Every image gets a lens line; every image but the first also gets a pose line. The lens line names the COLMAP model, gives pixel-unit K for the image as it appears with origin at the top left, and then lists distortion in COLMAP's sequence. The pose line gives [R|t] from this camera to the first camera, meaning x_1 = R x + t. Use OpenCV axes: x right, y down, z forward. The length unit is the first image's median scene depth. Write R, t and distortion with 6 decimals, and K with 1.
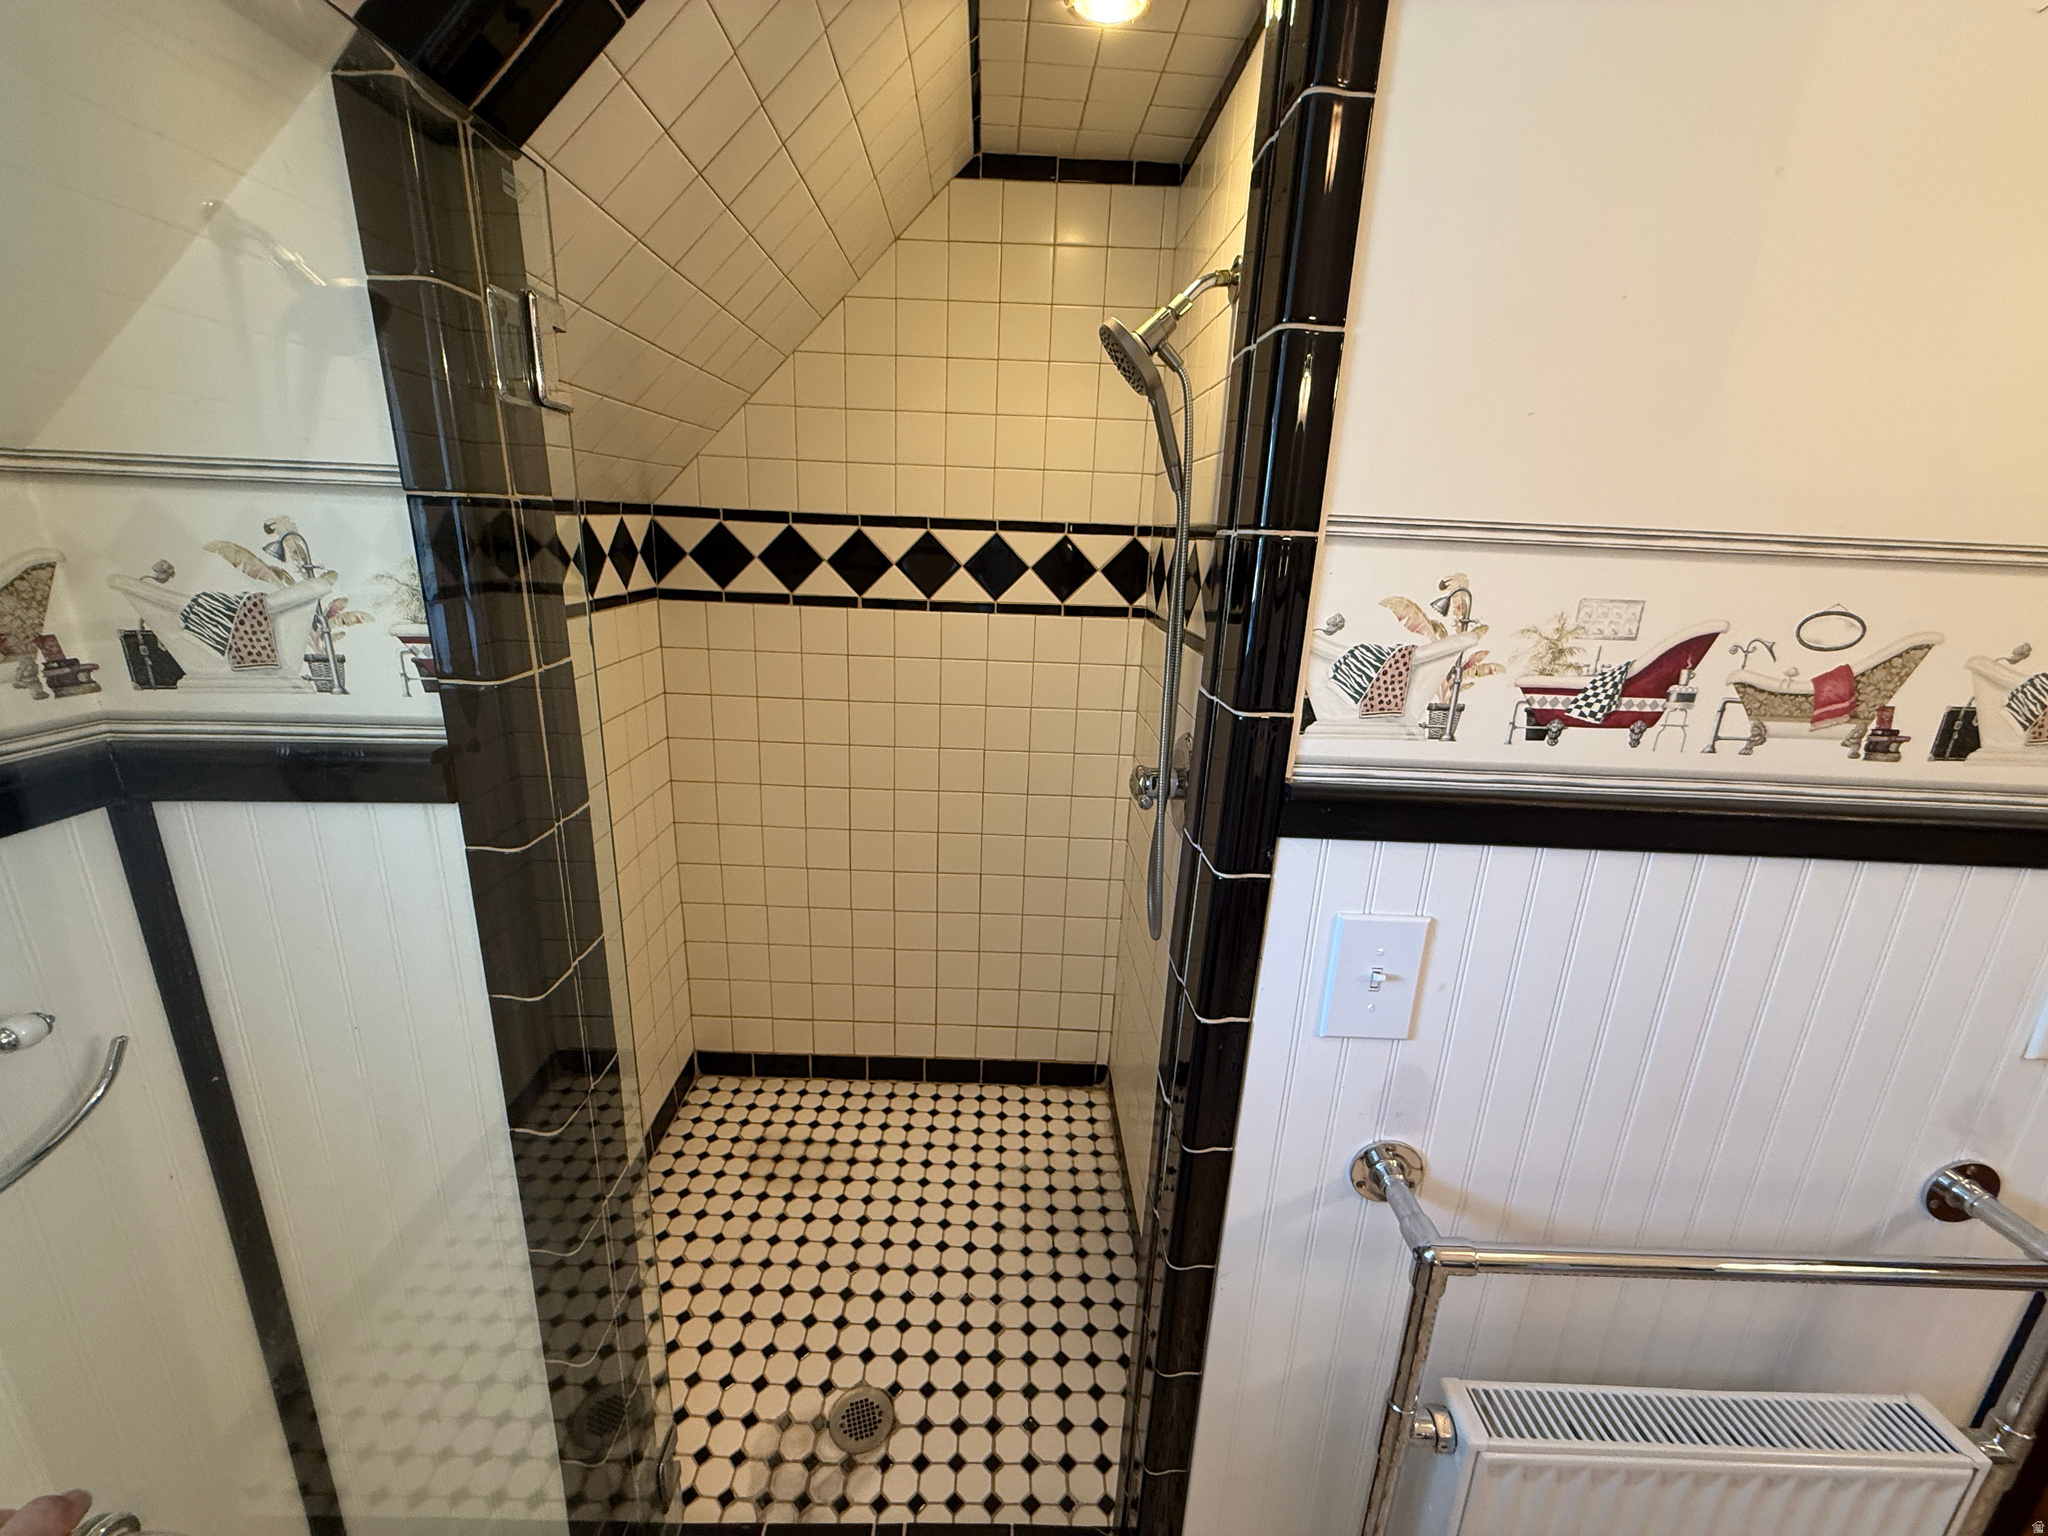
lens RADIAL K [[819.9, 0, 1014.0], [0, 819.9, 766.3], [0, 0, 1]] dist [-0.000789, 0.000498]
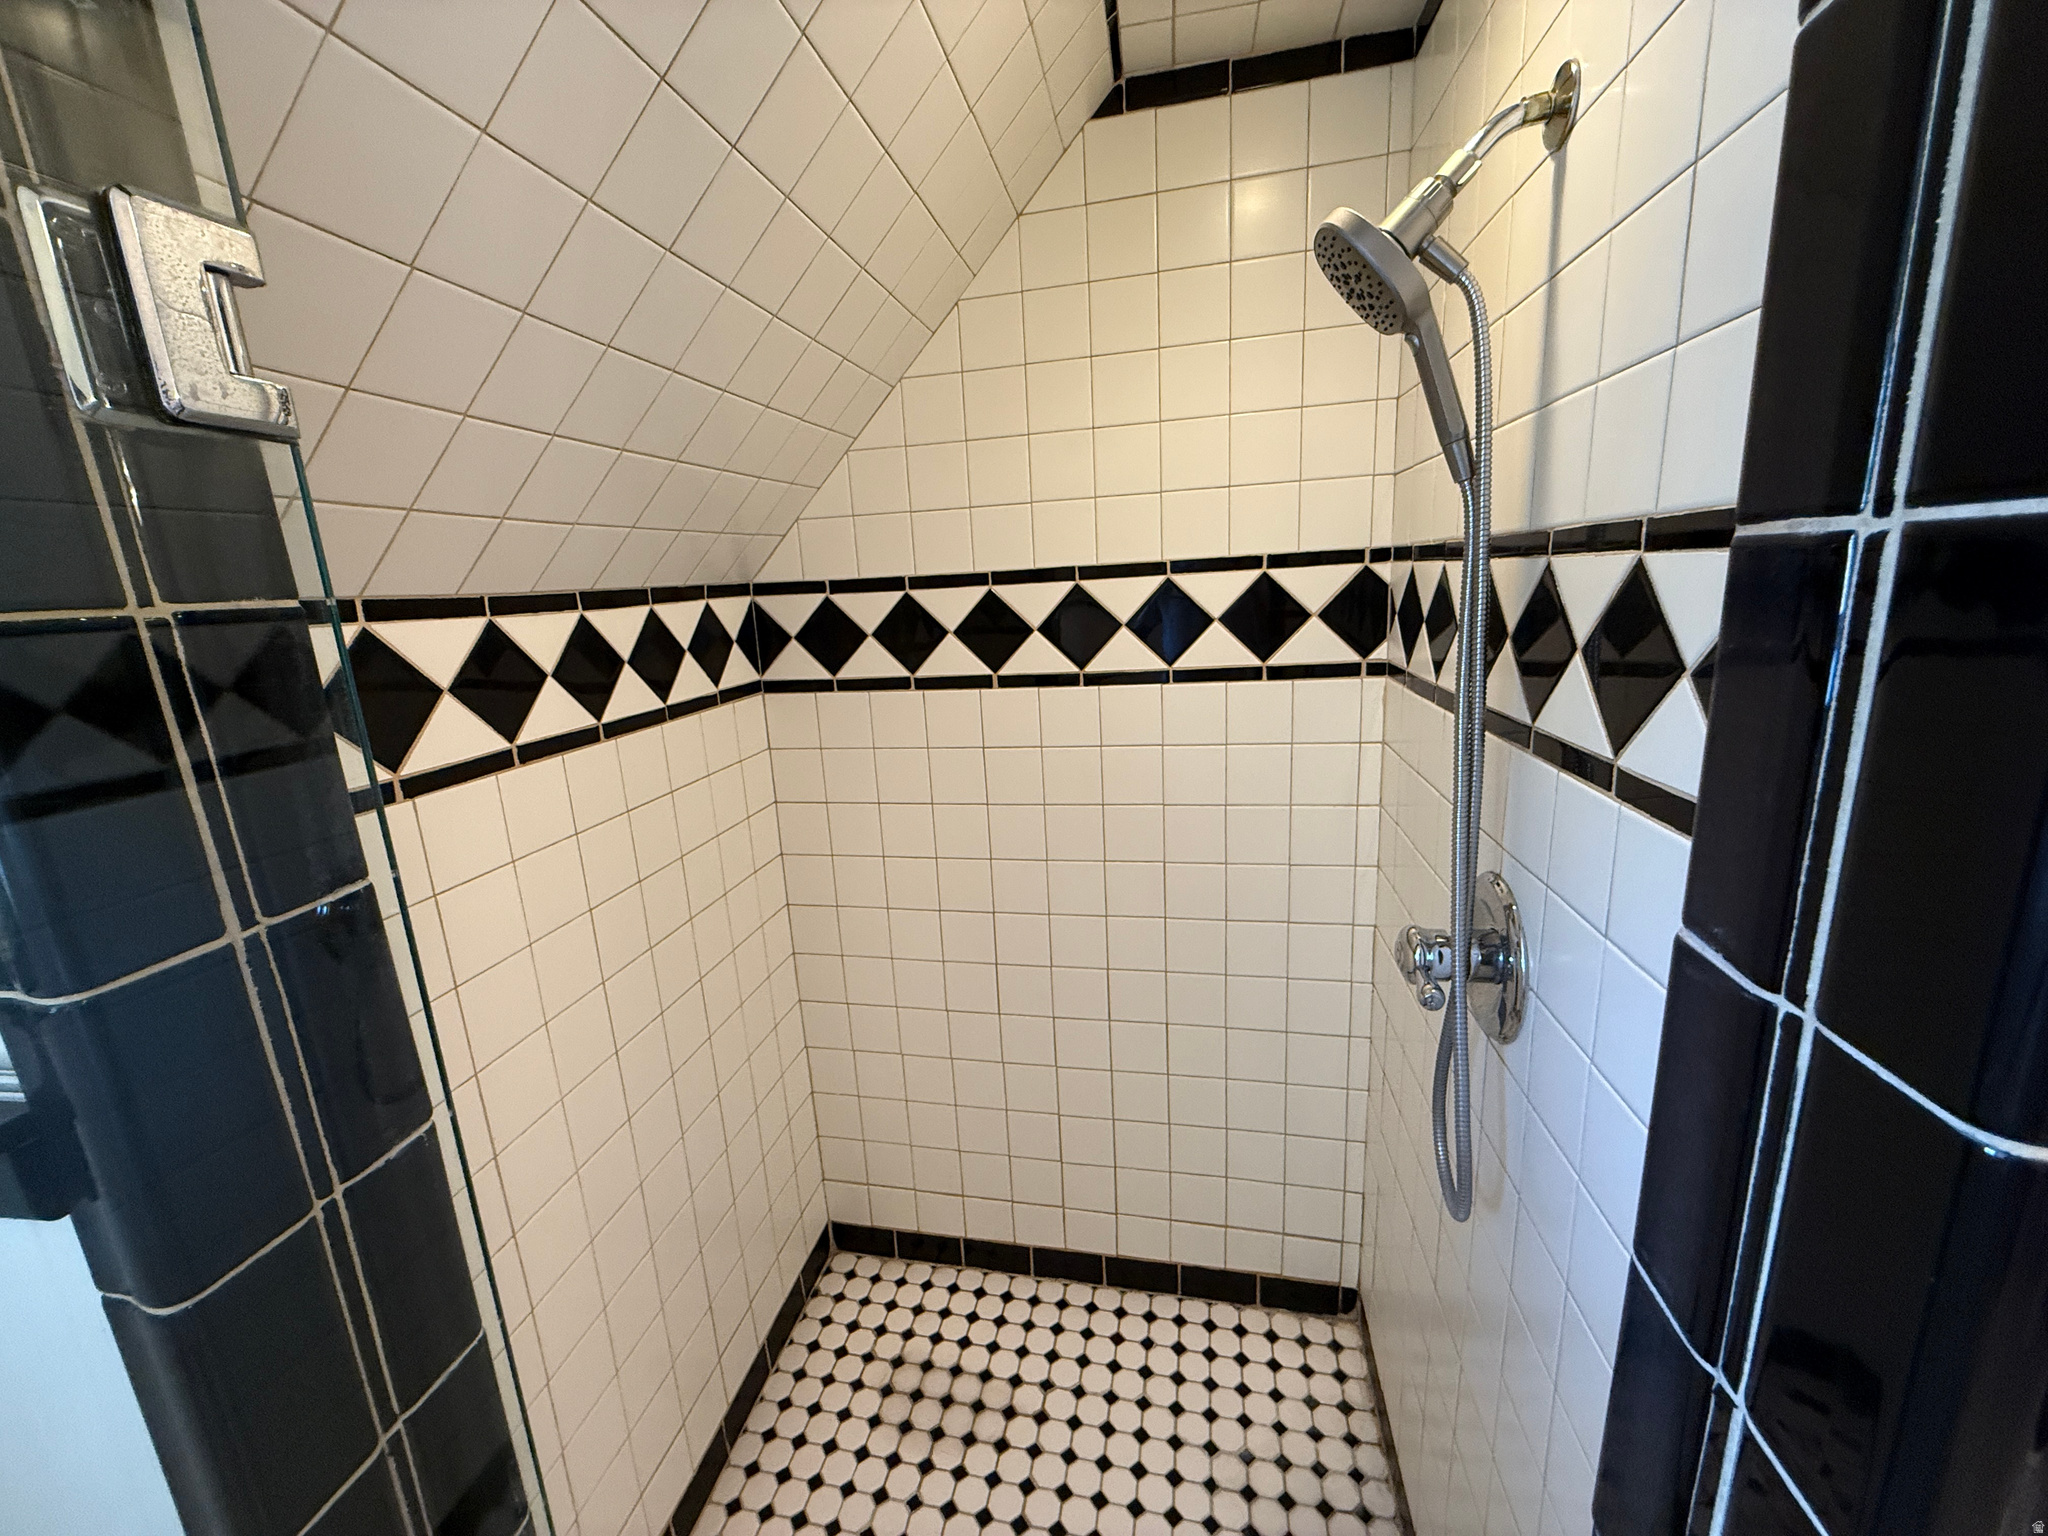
lens RADIAL K [[819.9, 0, 1013.4], [0, 819.9, 766.0], [0, 0, 1]] dist [-0.000789, 0.000498]
pose [[0.972287, -0.042549, -0.229886, 0.006197], [0.029770, 0.997827, -0.058775, -0.072469], [0.231887, 0.050302, 0.971441, 0.246572]]
